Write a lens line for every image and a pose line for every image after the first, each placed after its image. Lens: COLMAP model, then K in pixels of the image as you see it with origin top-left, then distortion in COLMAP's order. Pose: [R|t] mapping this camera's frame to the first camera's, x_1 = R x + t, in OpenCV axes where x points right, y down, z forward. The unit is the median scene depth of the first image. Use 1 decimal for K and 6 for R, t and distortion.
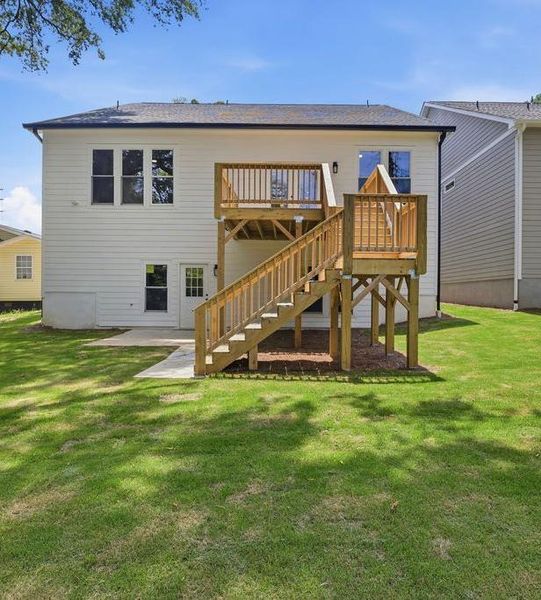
lens RADIAL K [[317.5, 0, 270.5], [0, 317.5, 300.0], [0, 0, 1]] dist [0.000310, 0.000341]
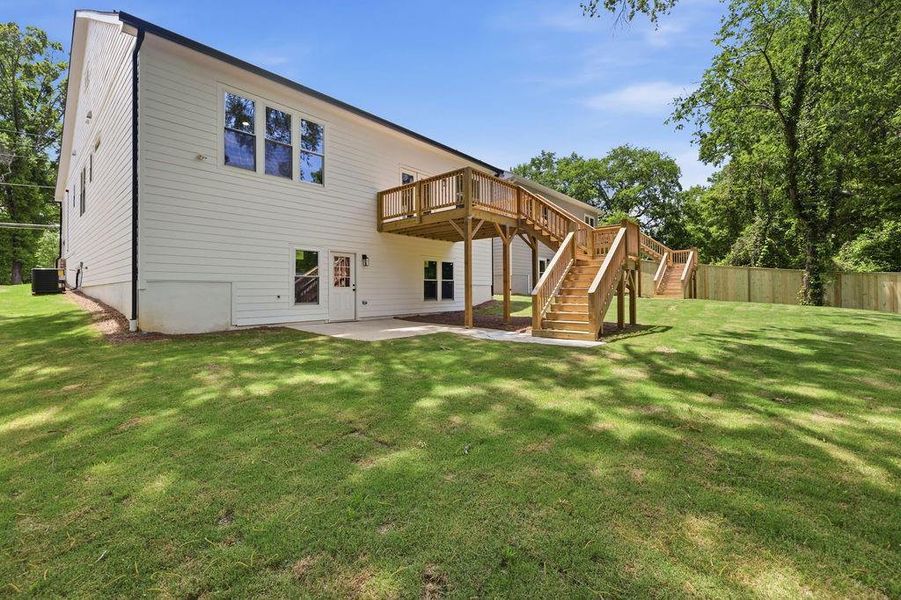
lens RADIAL K [[379.5, 0, 453.2], [0, 379.5, 291.3], [0, 0, 1]] dist [-0.000089, 0.000013]
pose [[0.671321, -0.012421, 0.741063, -0.866004], [0.006122, 0.999918, 0.011214, -0.008308], [-0.741141, -0.002991, 0.671342, -0.005120]]
